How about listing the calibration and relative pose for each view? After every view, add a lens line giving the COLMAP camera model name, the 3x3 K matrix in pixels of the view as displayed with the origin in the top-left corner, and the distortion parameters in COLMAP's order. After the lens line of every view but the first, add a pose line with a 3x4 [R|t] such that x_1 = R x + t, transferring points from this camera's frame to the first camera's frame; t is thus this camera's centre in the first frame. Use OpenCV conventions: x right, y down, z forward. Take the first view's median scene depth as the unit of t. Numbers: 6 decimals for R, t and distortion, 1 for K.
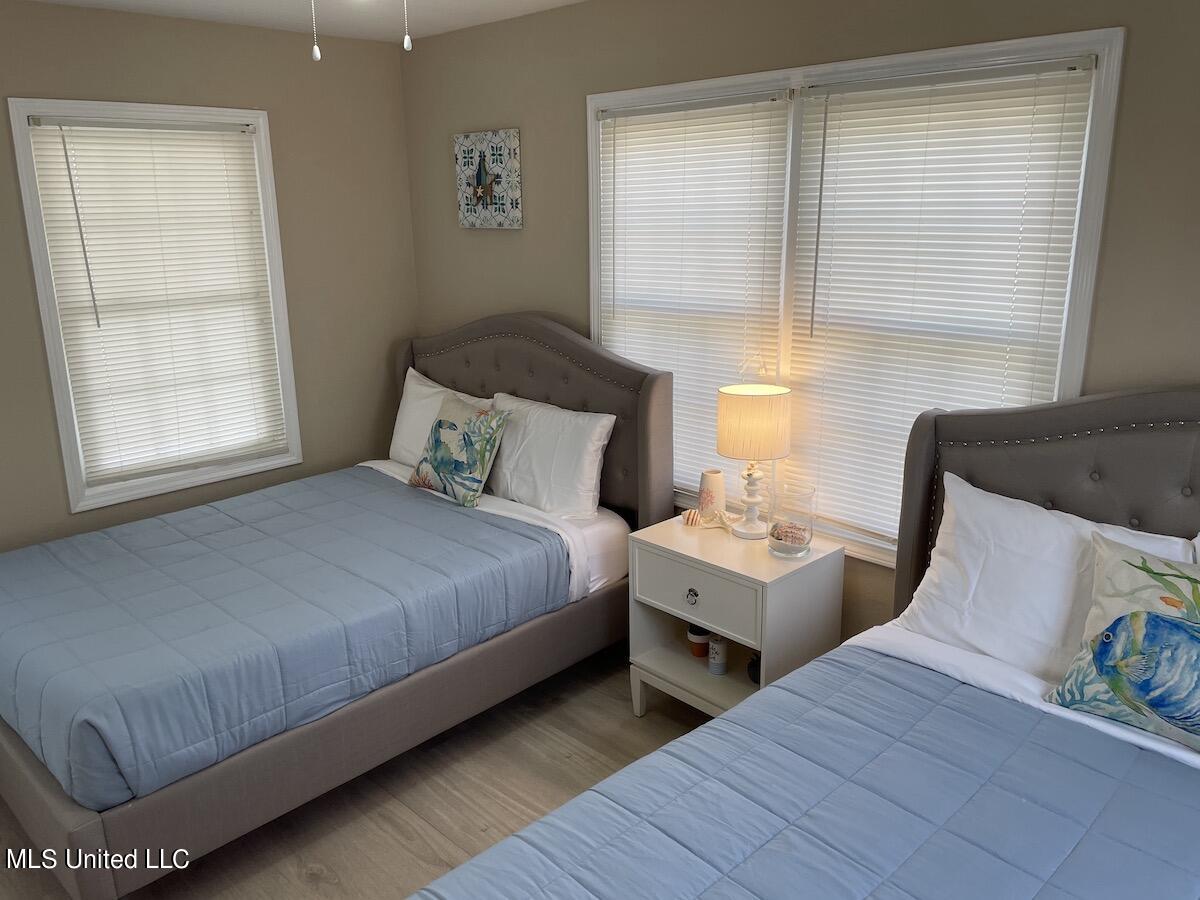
lens RADIAL K [[907.8, 0, 601.9], [0, 907.8, 446.3], [0, 0, 1]] dist [0.085945, -0.110831]
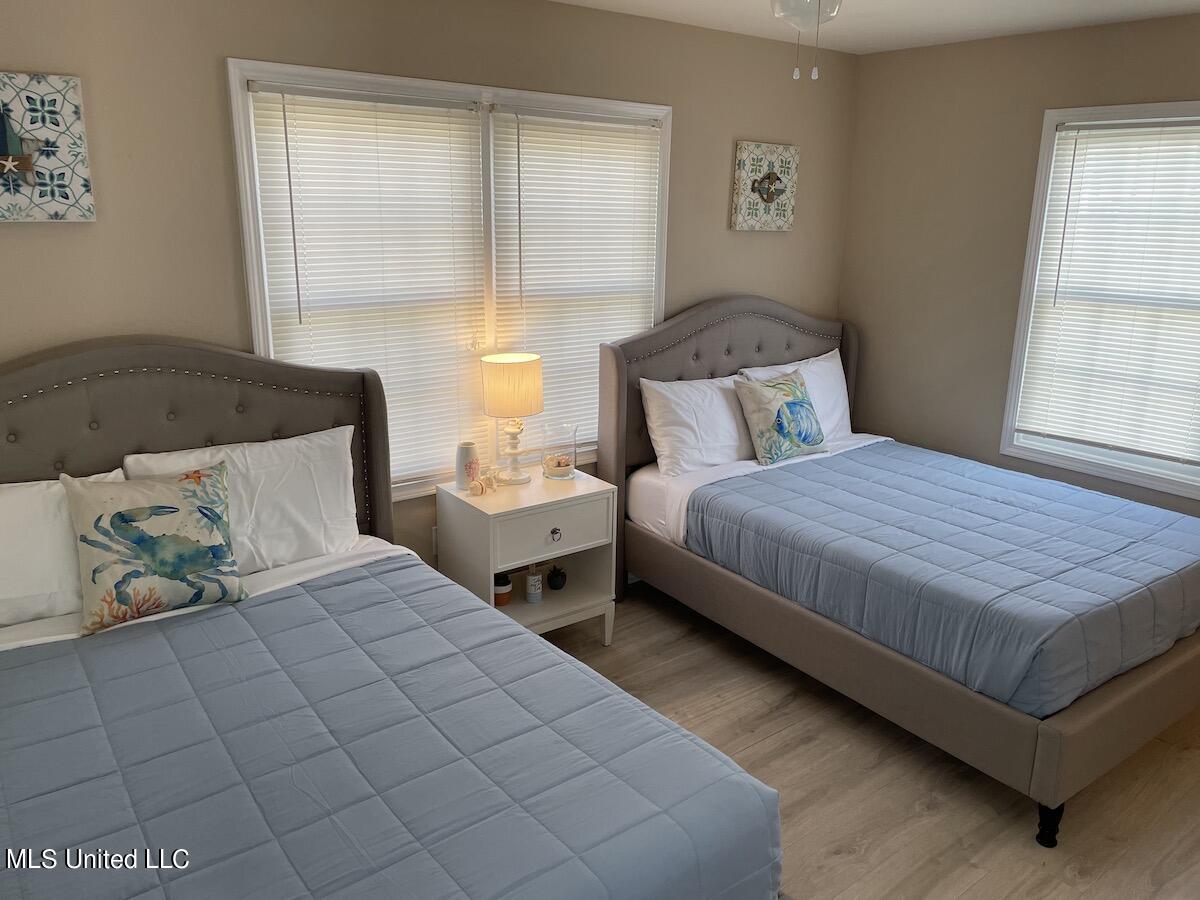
lens RADIAL K [[907.8, 0, 623.0], [0, 907.8, 446.3], [0, 0, 1]] dist [0.085945, -0.110831]
pose [[0.120664, -0.235801, 0.964281, -0.852468], [0.242064, 0.949046, 0.201785, -0.134682], [-0.962728, 0.209070, 0.171595, 0.591702]]
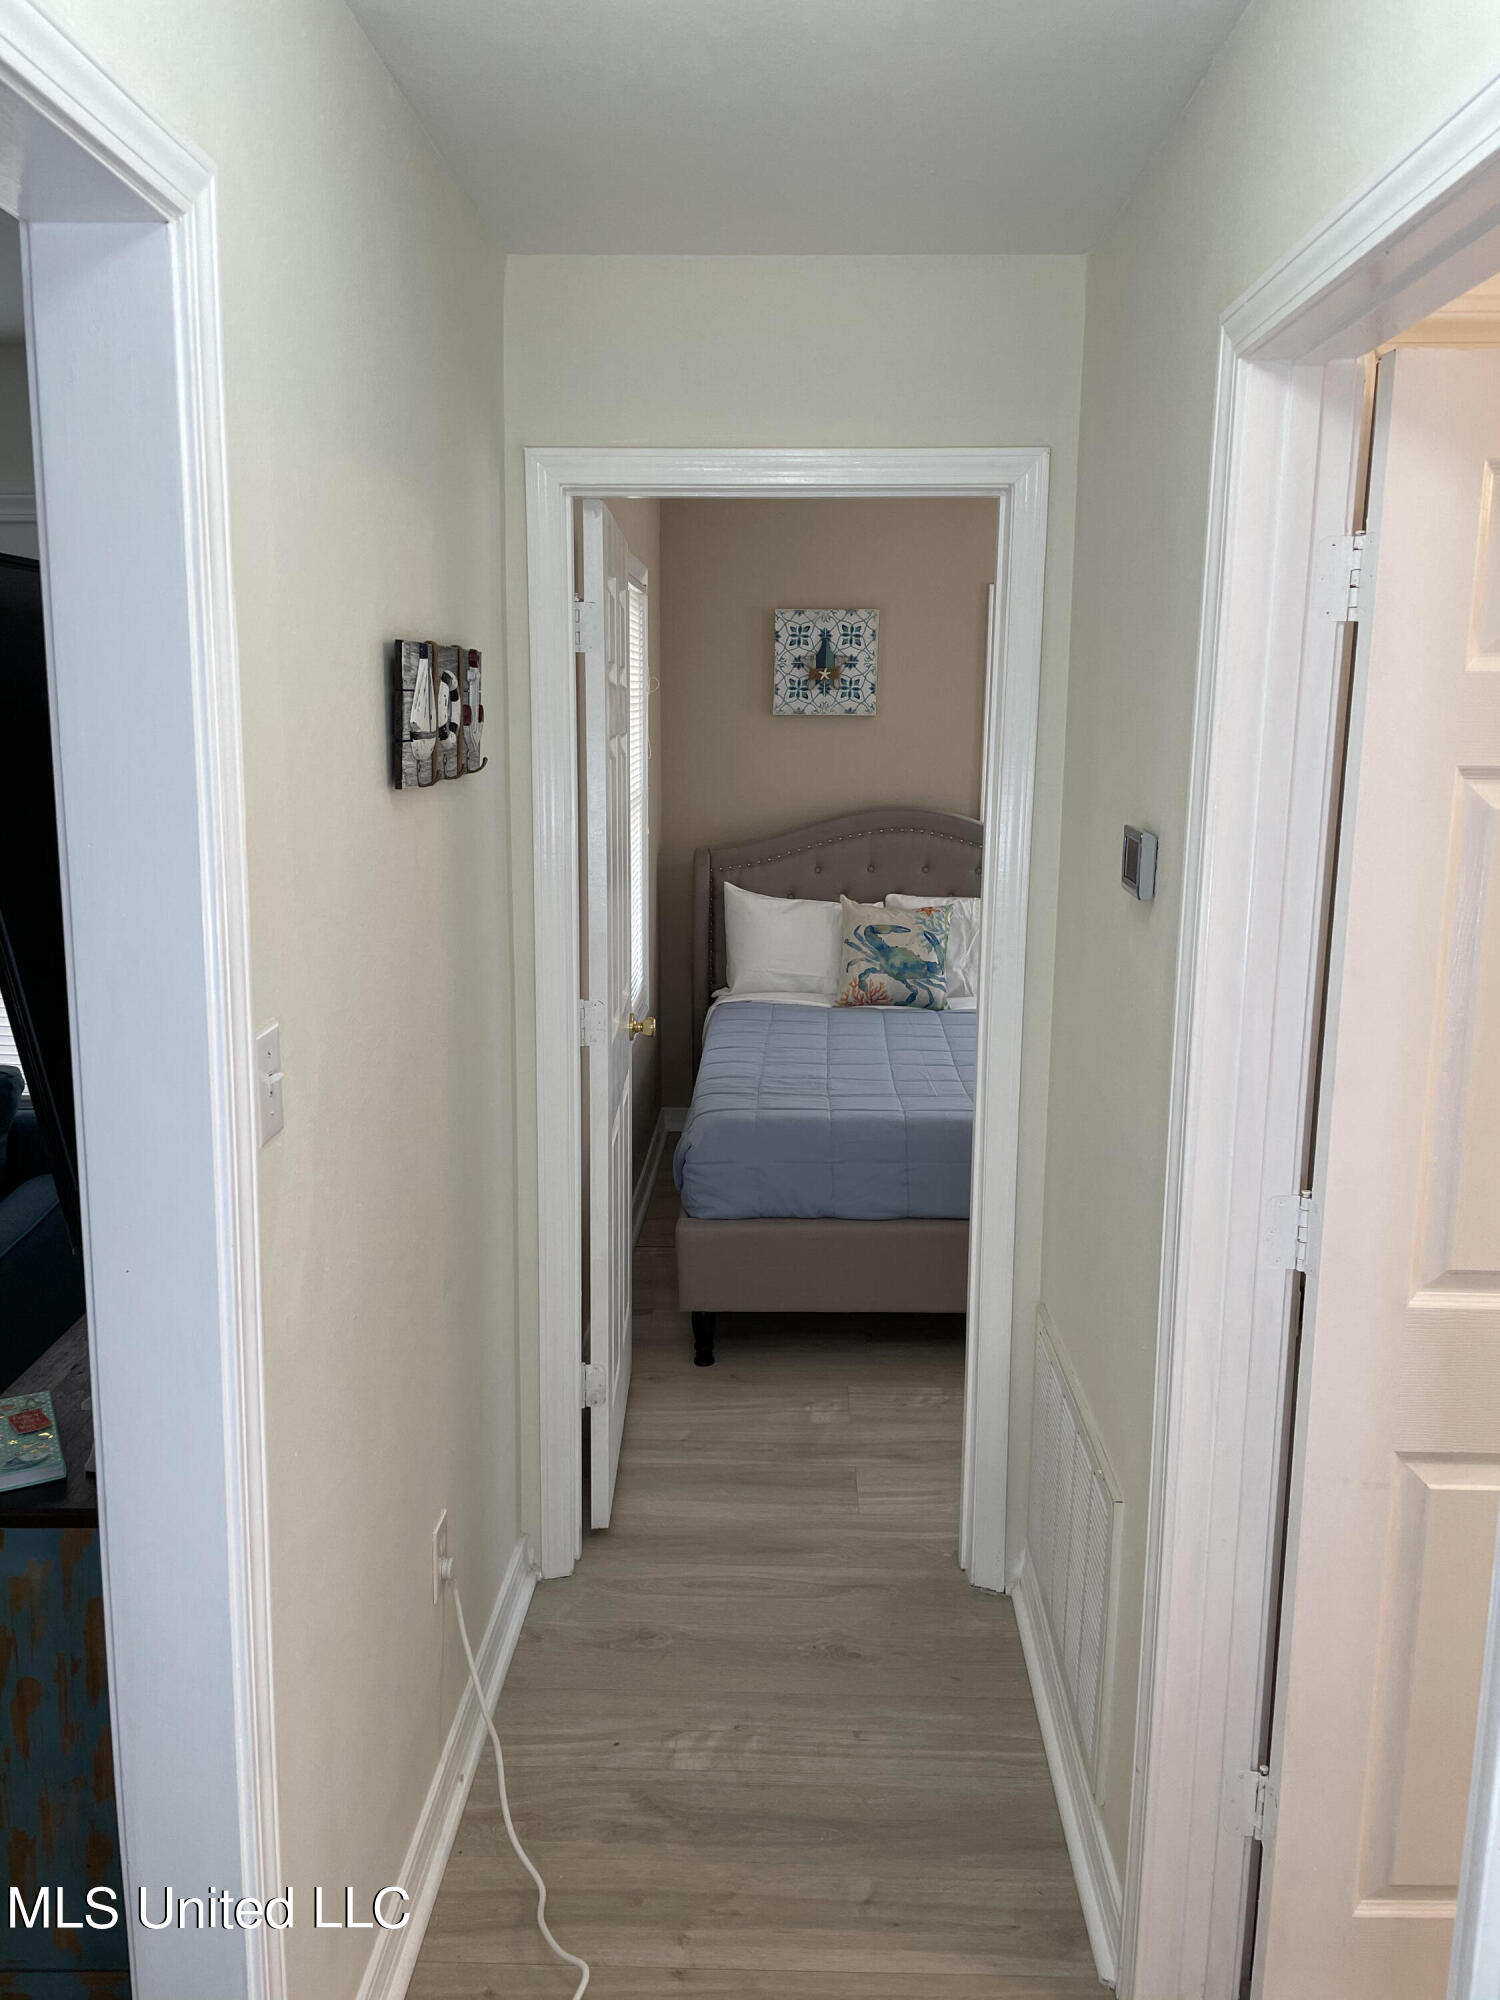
lens RADIAL K [[1513.1, 0, 763.1], [0, 1513.1, 990.3], [0, 0, 1]] dist [0.085945, -0.110831]
pose [[0.723356, -0.090688, 0.684494, -1.411316], [0.158429, 0.986688, -0.036698, 0.078383], [-0.672054, 0.134990, 0.728094, 0.015228]]
